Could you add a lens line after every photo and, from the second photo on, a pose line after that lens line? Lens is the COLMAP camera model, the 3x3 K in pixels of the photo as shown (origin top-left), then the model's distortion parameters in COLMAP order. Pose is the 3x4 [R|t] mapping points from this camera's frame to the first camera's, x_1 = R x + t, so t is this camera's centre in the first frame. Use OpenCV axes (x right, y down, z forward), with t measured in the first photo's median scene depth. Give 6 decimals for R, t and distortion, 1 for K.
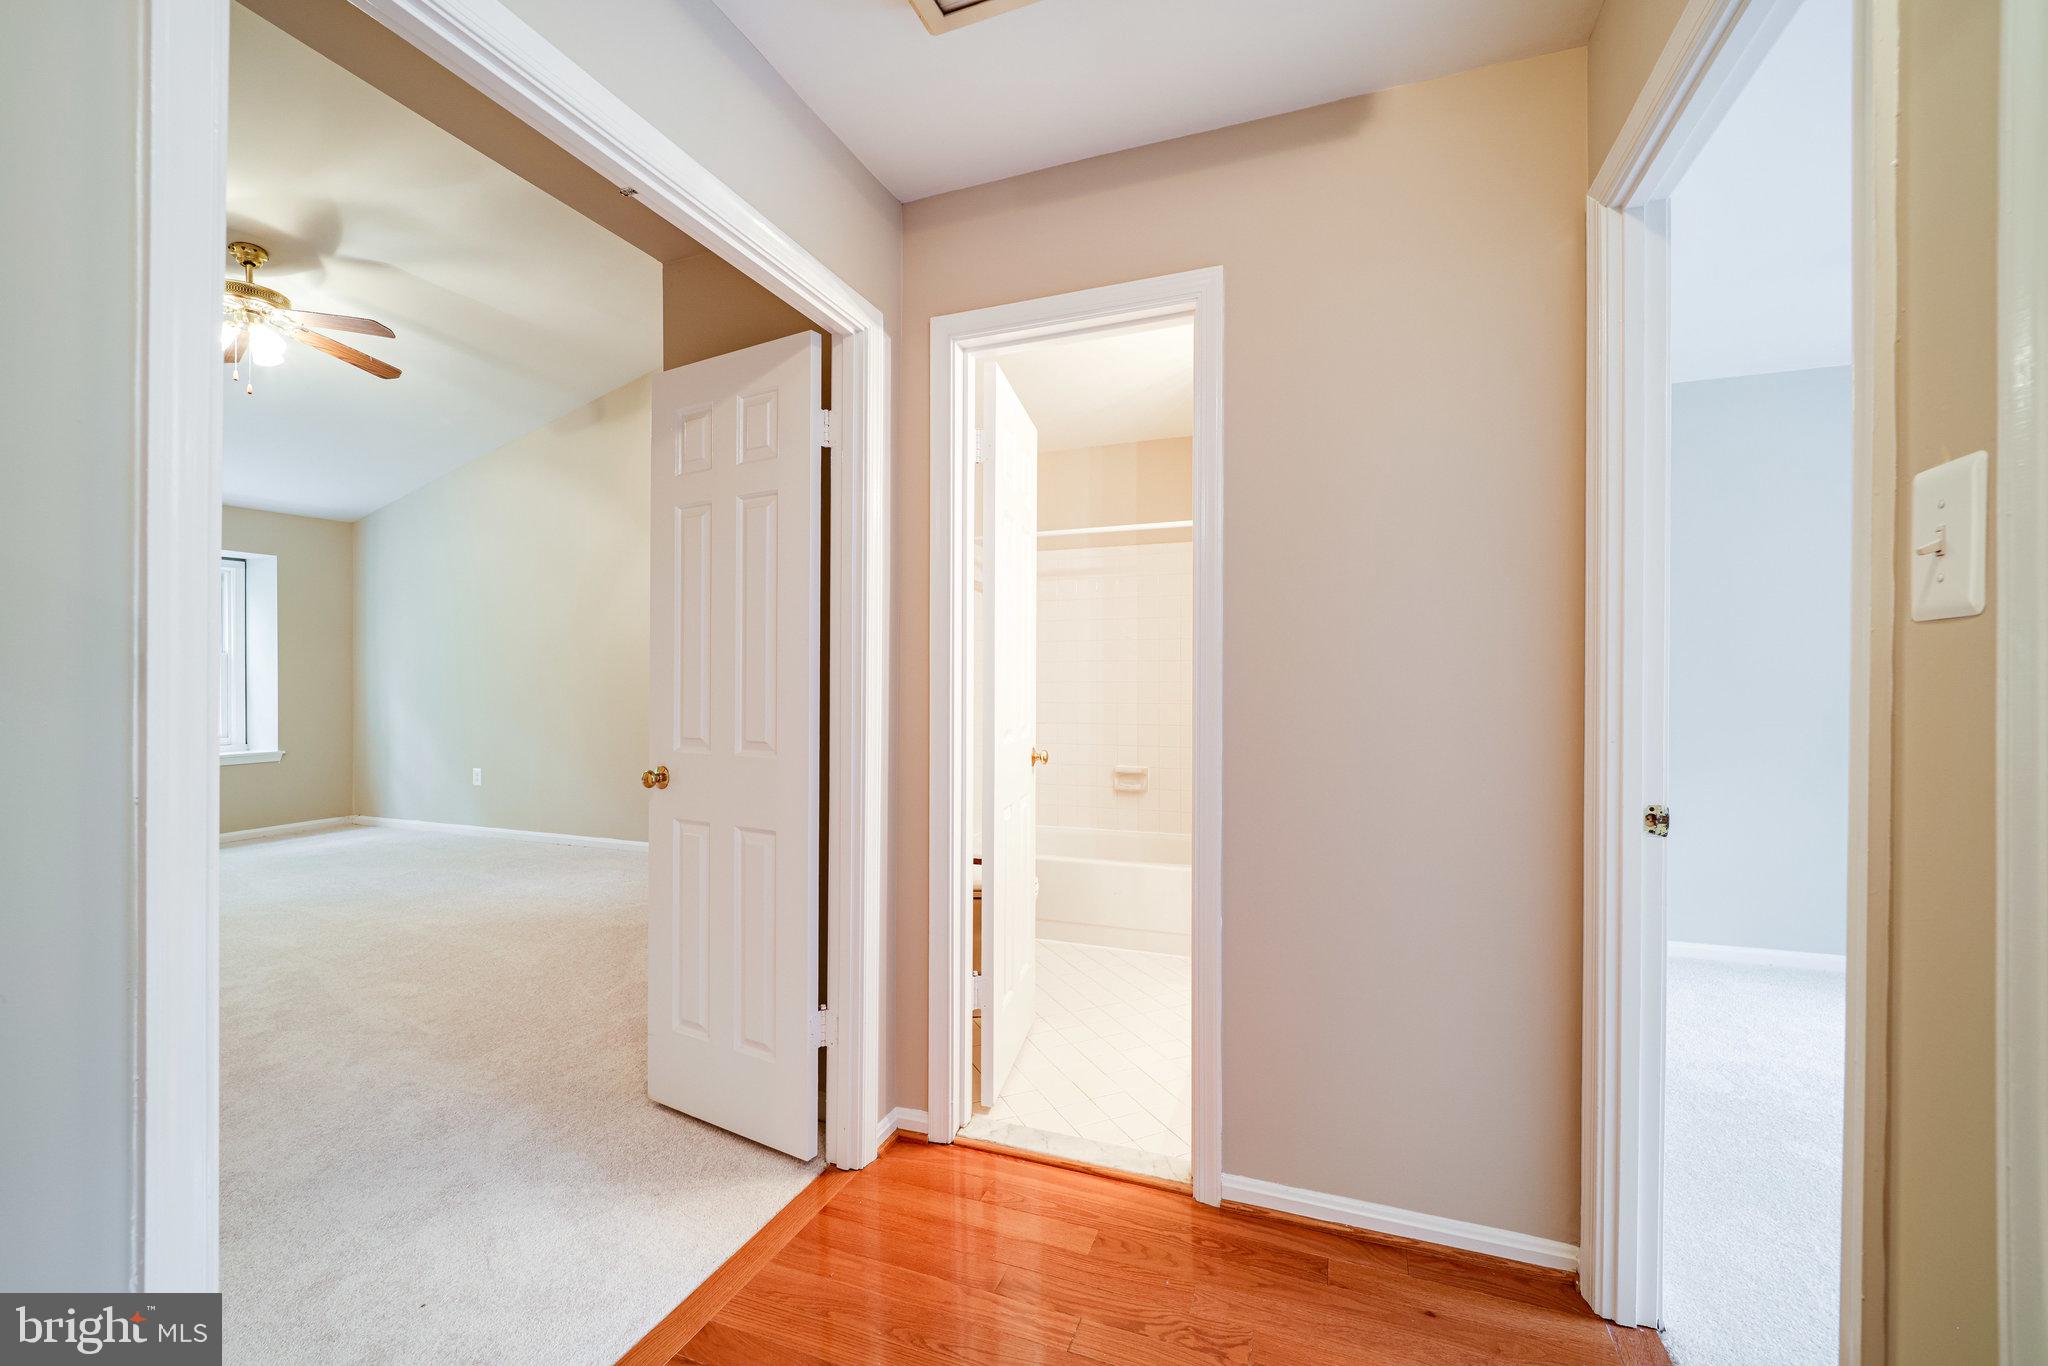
lens RADIAL K [[827.5, 0, 1037.5], [0, 827.5, 683.6], [0, 0, 1]] dist [-0.004917, -0.000895]
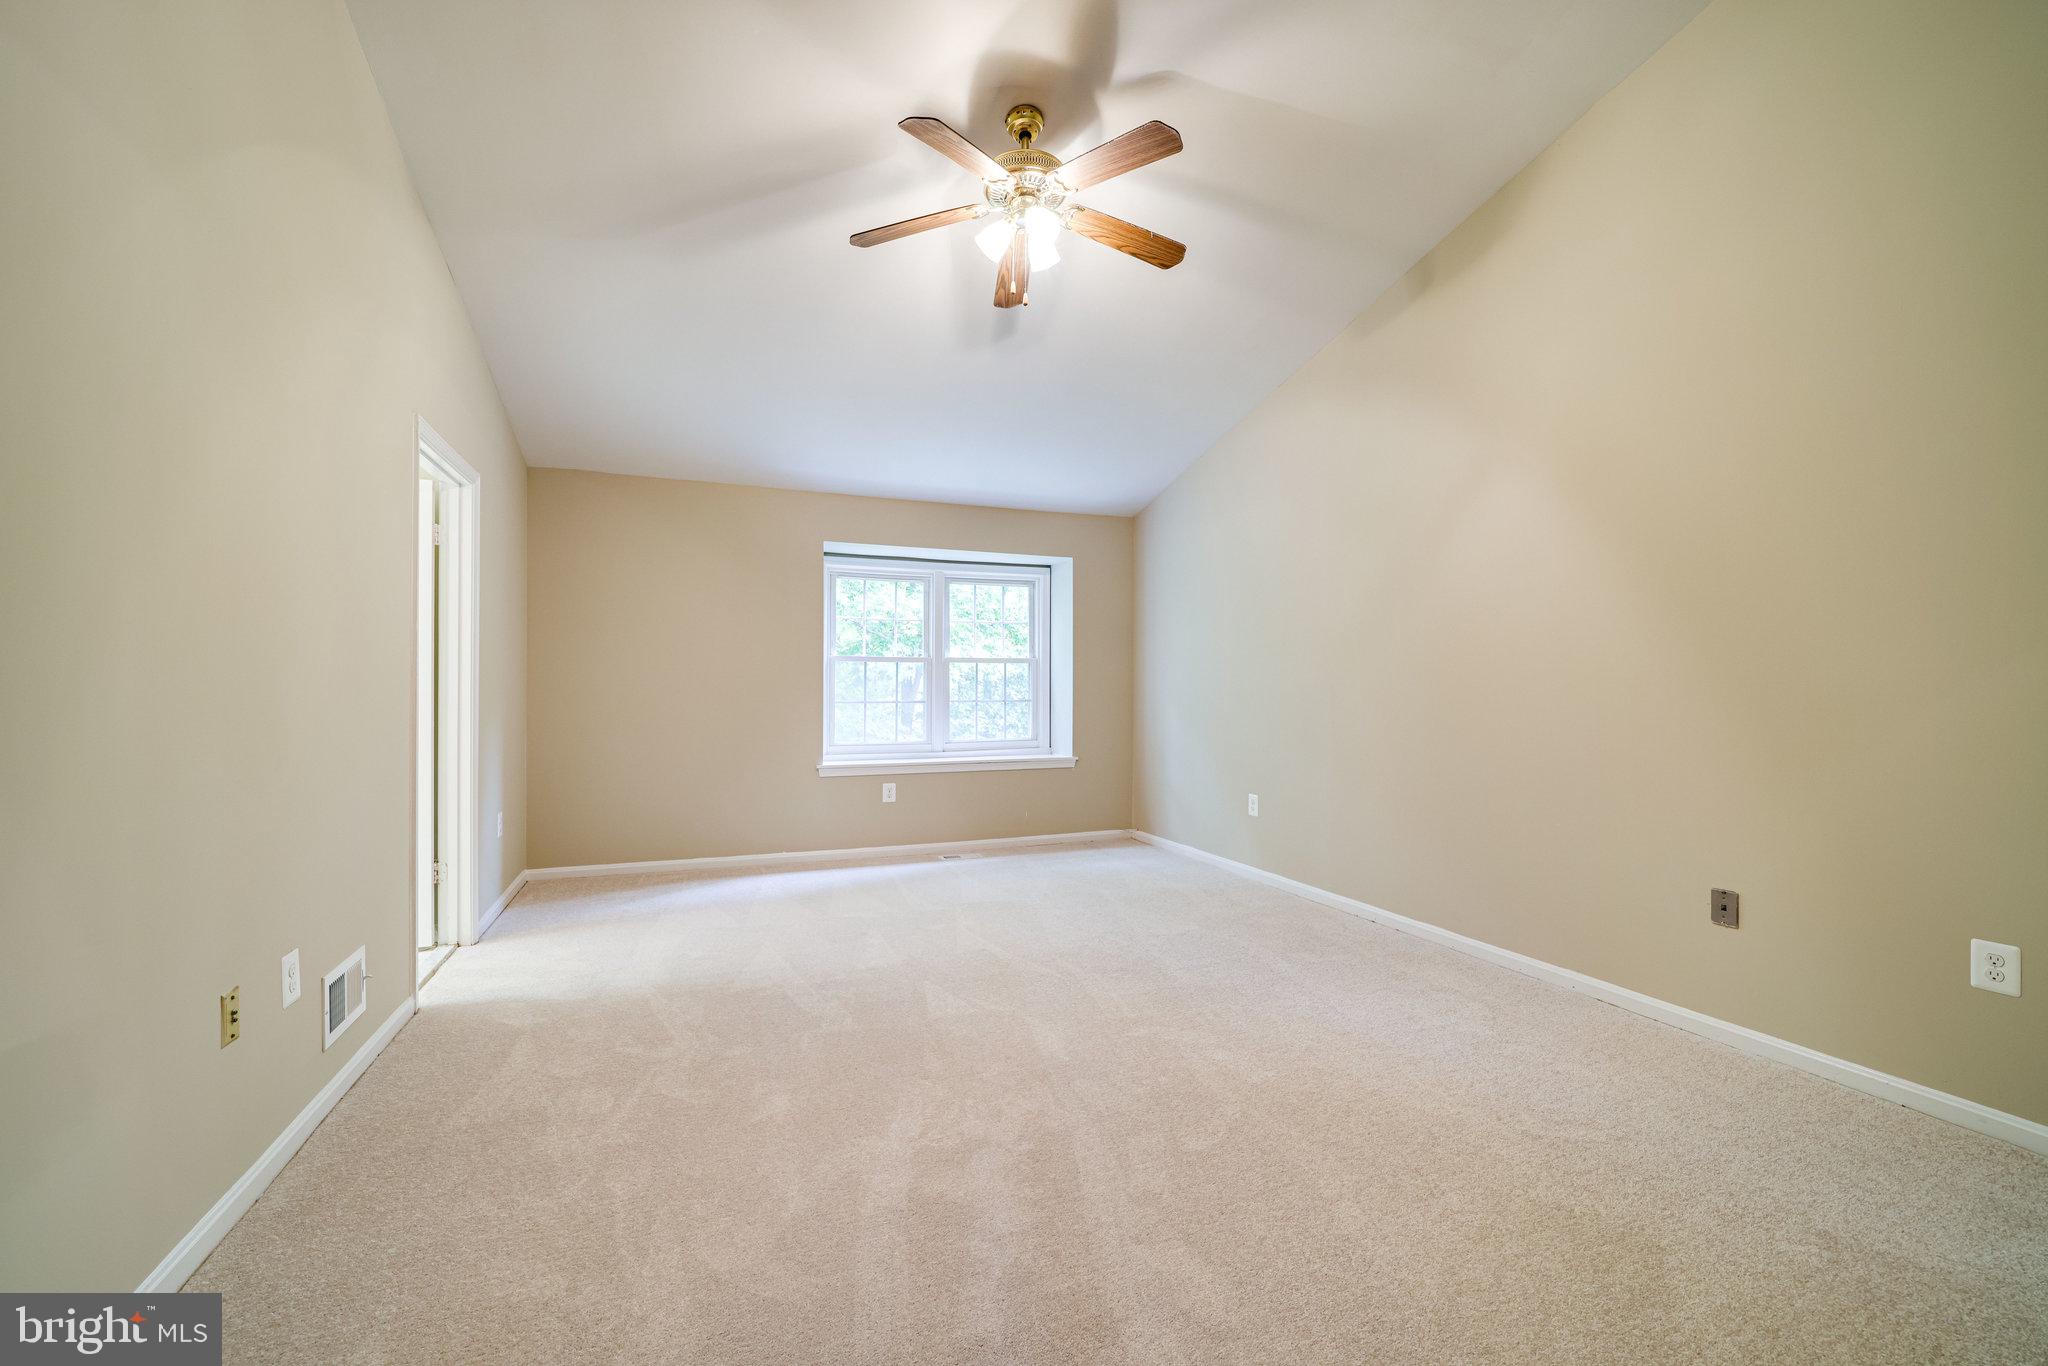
lens RADIAL K [[827.5, 0, 1023.3], [0, 827.5, 683.0], [0, 0, 1]] dist [-0.004917, -0.000895]
pose [[0.676223, -0.001828, -0.736695, -0.251317], [-0.007030, 0.999935, -0.008934, 0.003755], [0.736664, 0.011220, 0.676166, 0.307895]]
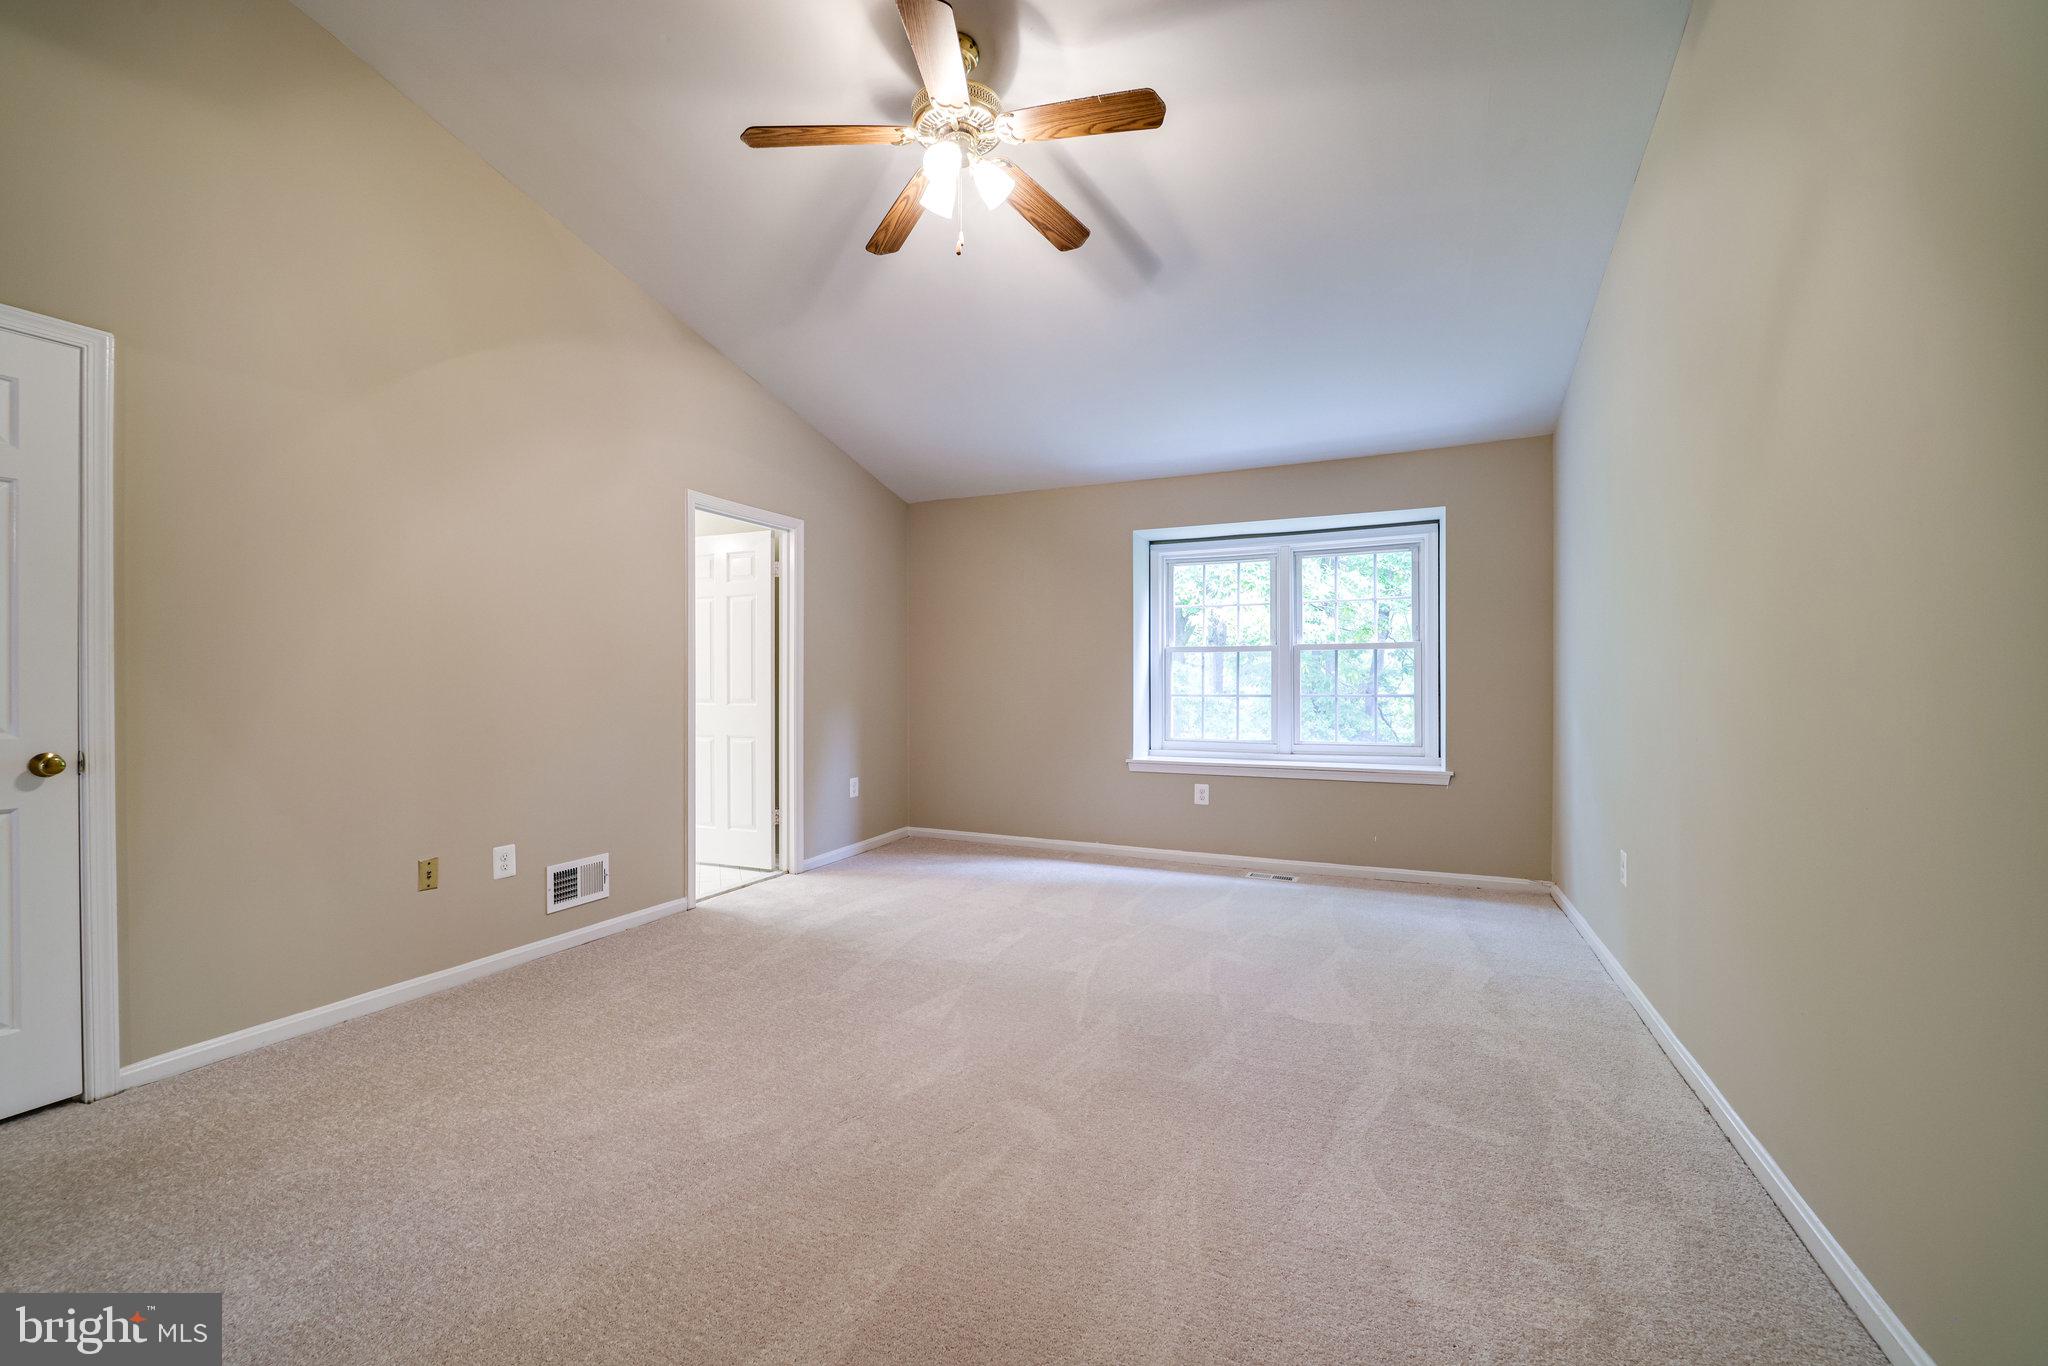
lens RADIAL K [[827.5, 0, 1023.2], [0, 827.5, 680.3], [0, 0, 1]] dist [-0.004917, -0.000895]
pose [[-0.058436, 0.002362, -0.998288, -0.172372], [-0.003846, 0.999989, 0.002591, 0.000209], [0.998284, 0.003991, -0.058427, 0.705440]]
